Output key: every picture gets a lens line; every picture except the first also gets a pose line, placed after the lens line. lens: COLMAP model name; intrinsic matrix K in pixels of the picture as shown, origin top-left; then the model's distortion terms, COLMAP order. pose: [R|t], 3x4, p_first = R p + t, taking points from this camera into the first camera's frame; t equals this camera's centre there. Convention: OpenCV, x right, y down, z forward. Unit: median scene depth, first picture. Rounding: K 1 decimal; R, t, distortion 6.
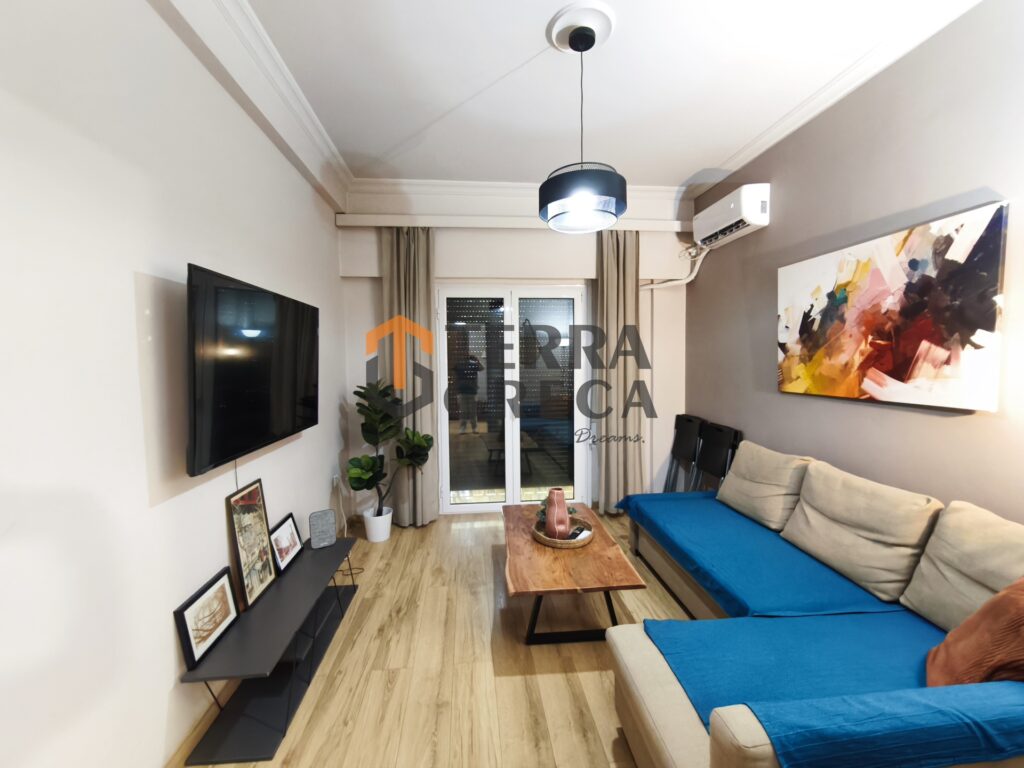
lens RADIAL K [[426.0, 0, 509.4], [0, 426.0, 381.6], [0, 0, 1]] dist [-0.007218, 0.002295]
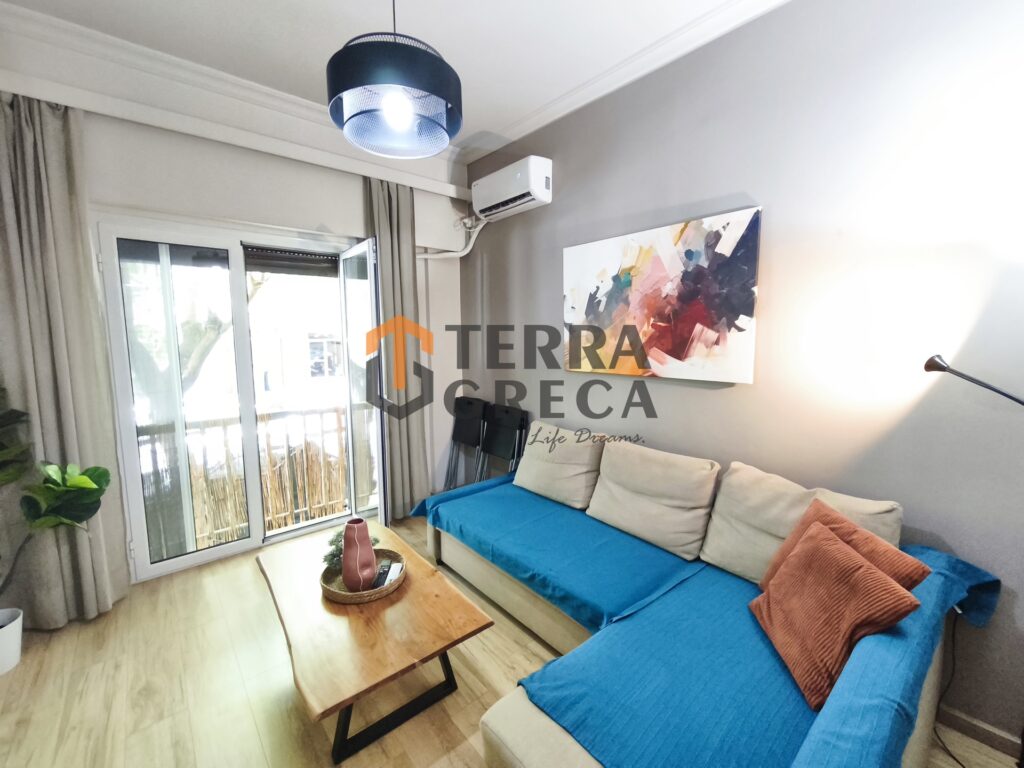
lens RADIAL K [[426.0, 0, 509.4], [0, 426.0, 381.6], [0, 0, 1]] dist [-0.007218, 0.002295]
pose [[0.818983, -0.058680, 0.570809, -0.085787], [0.028676, 0.997700, 0.061421, -0.023696], [-0.573100, -0.033934, 0.818782, 0.320552]]
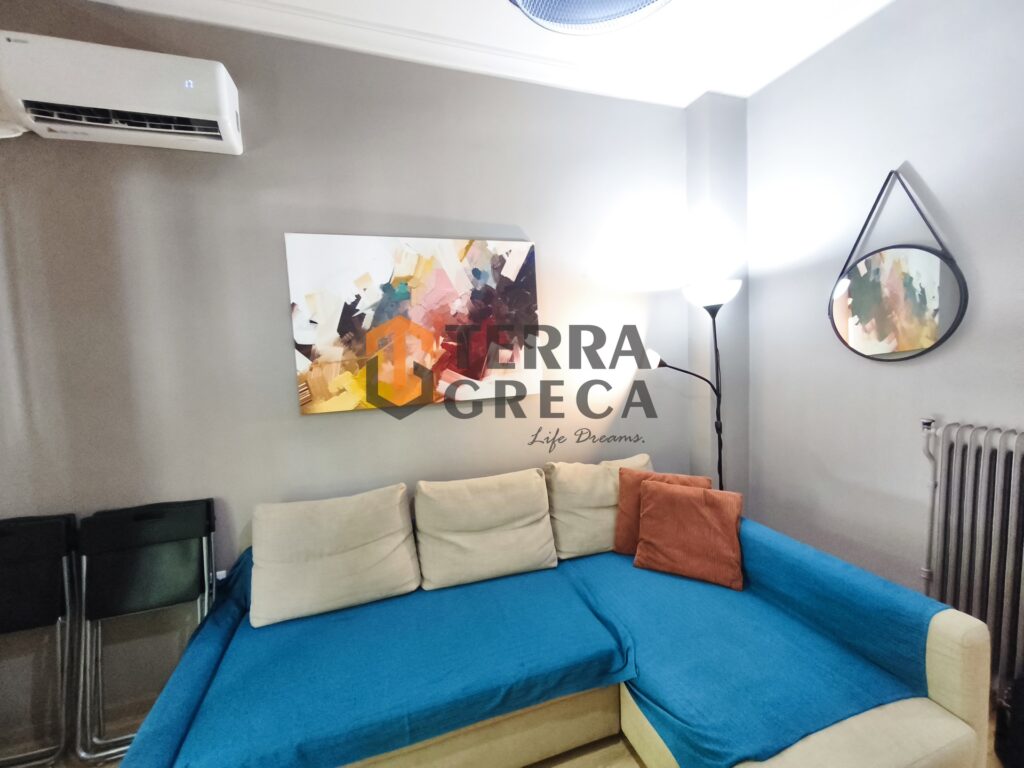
lens RADIAL K [[426.9, 0, 510.2], [0, 426.9, 381.4], [0, 0, 1]] dist [-0.003491, 0.000000]
pose [[-0.233394, -0.055995, 0.970769, -0.152597], [0.096840, 0.992039, 0.080504, -0.072666], [-0.967548, 0.112798, -0.226113, 1.118542]]
